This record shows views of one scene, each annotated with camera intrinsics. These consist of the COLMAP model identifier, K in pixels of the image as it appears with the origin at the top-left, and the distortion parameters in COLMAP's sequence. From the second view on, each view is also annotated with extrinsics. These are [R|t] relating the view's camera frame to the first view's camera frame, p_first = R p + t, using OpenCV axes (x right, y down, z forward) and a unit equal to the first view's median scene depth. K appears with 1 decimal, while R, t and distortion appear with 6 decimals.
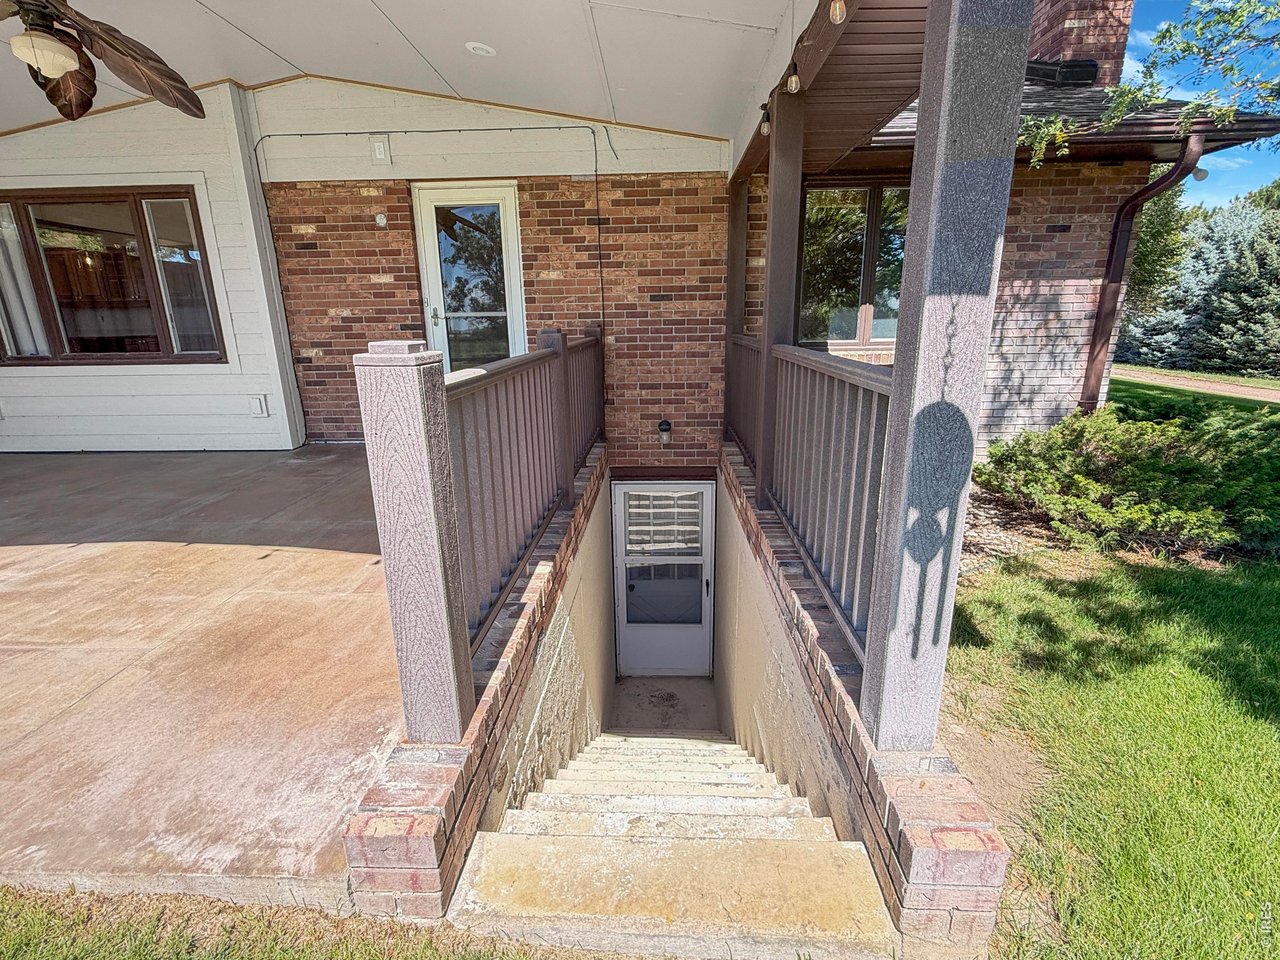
lens RADIAL K [[644.4, 0, 642.5], [0, 644.4, 518.2], [0, 0, 1]] dist [-0.000876, 0.000093]
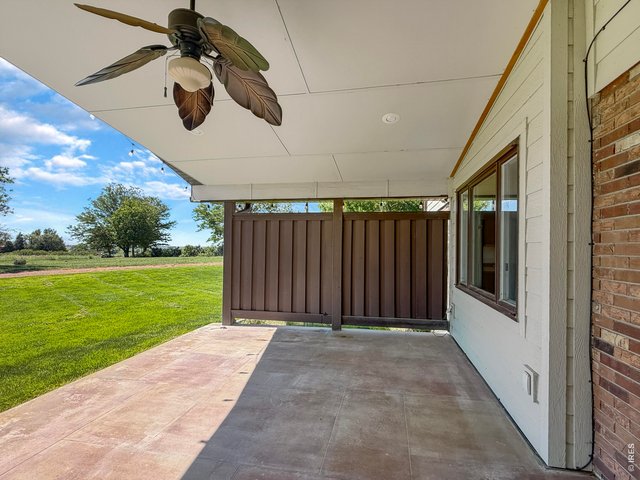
lens RADIAL K [[303.5, 0, 333.2], [0, 303.5, 241.7], [0, 0, 1]] dist [0.001824, 0.000426]
pose [[-0.115424, -0.006652, -0.993294, -0.213324], [-0.306117, 0.951546, 0.029200, -0.282700], [0.944971, 0.307434, -0.111867, 0.791273]]
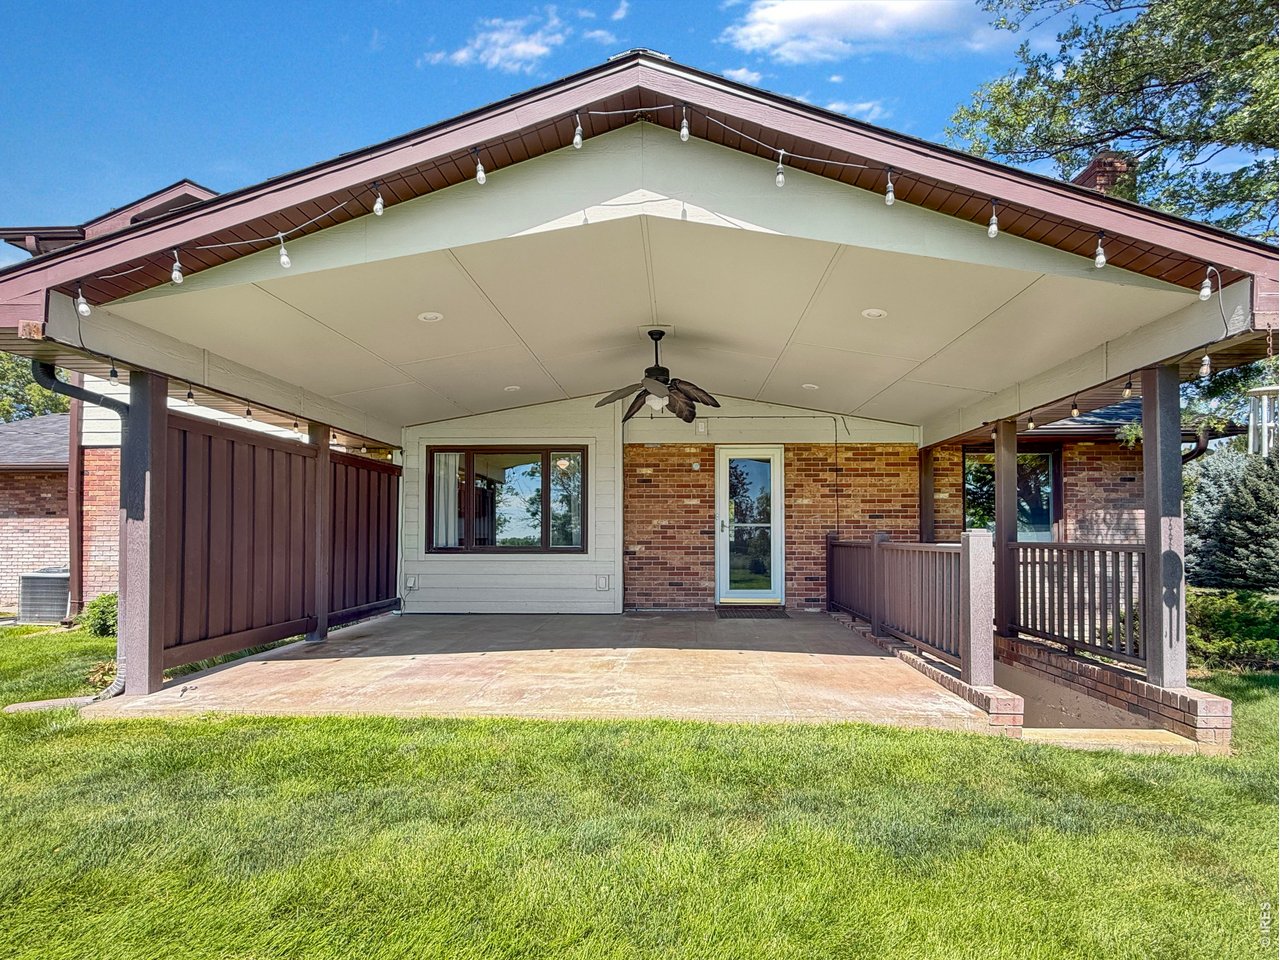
lens RADIAL K [[707.5, 0, 641.5], [0, 707.5, 522.6], [0, 0, 1]] dist [-0.002992, -0.000530]
pose [[0.999748, 0.016600, 0.015084, -0.550717], [-0.010990, 0.948783, -0.315737, 0.204274], [-0.019553, 0.315492, 0.948727, -0.568040]]
